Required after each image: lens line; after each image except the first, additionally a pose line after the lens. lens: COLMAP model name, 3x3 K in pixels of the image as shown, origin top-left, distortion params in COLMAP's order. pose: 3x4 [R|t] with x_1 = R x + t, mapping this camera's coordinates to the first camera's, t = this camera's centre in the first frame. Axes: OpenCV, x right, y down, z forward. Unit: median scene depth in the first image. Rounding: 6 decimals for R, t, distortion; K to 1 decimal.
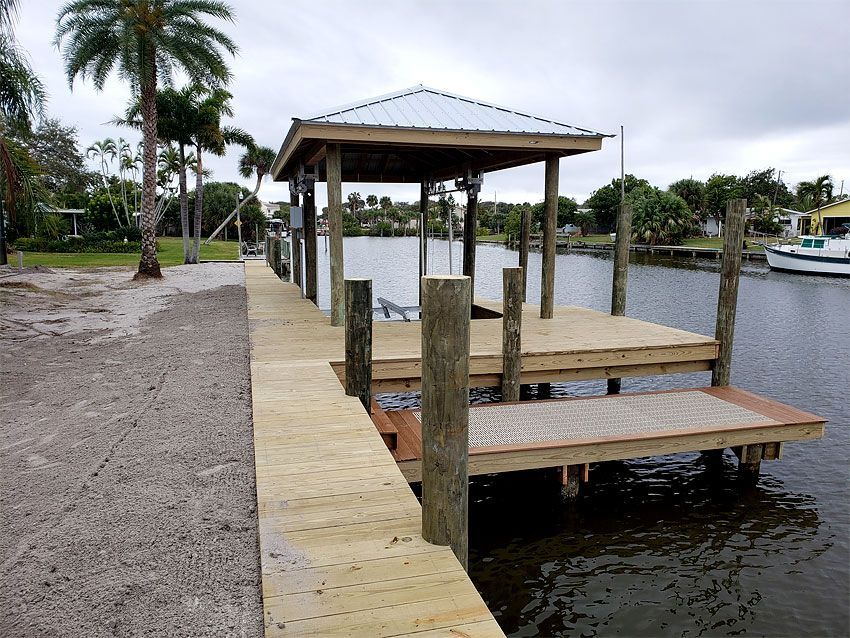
lens RADIAL K [[655.4, 0, 430.6], [0, 655.4, 314.4], [0, 0, 1]] dist [0.021984, -0.025901]
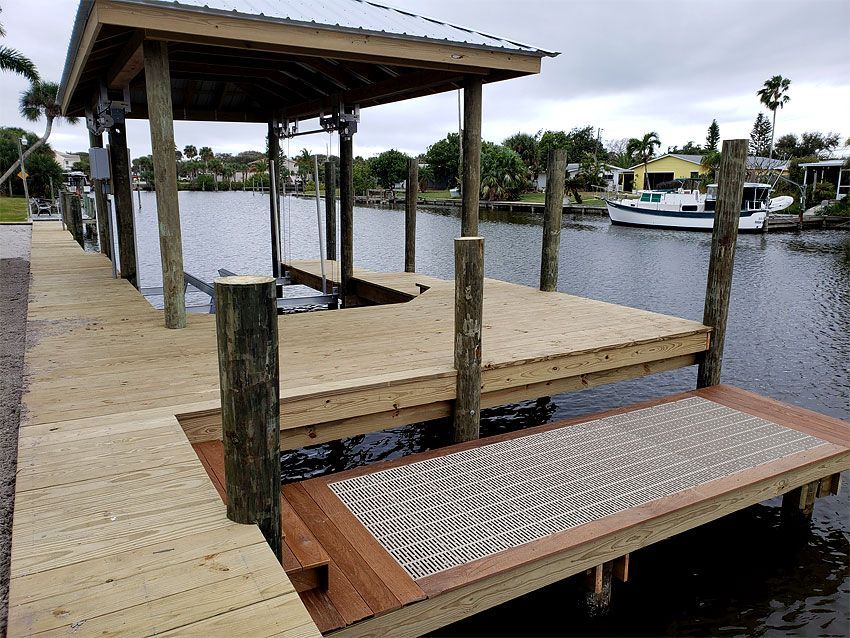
lens RADIAL K [[655.4, 0, 431.1], [0, 655.4, 307.8], [0, 0, 1]] dist [0.021984, -0.025901]
pose [[0.967305, -0.045927, 0.249425, -0.040553], [0.031628, 0.997634, 0.061039, -0.023567], [-0.251638, -0.051155, 0.966469, 0.205205]]
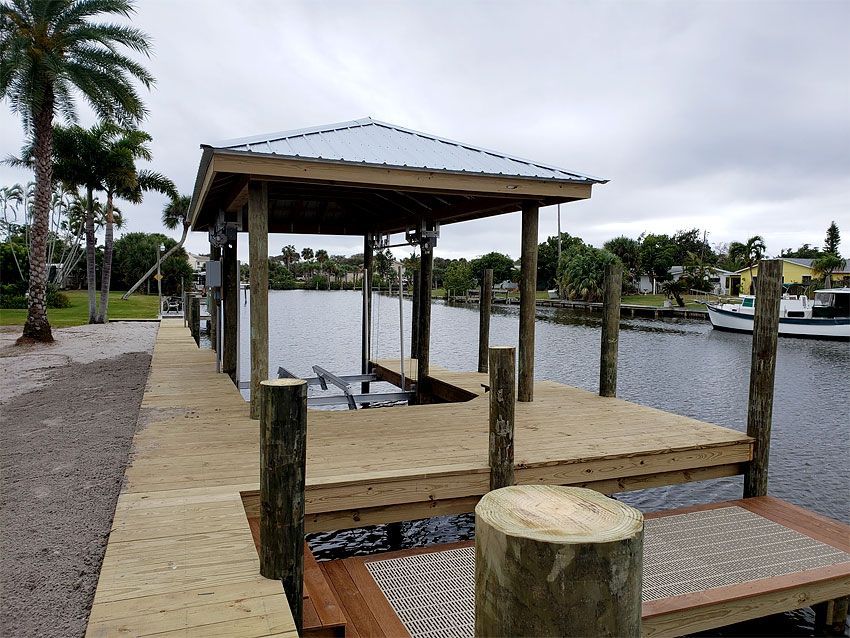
lens RADIAL K [[655.4, 0, 435.9], [0, 655.4, 314.4], [0, 0, 1]] dist [0.021984, -0.025901]
pose [[0.994415, 0.003721, 0.105471, -0.013993], [0.004926, 0.996653, -0.081601, -0.026879], [-0.105422, 0.081664, 0.991069, 0.149002]]
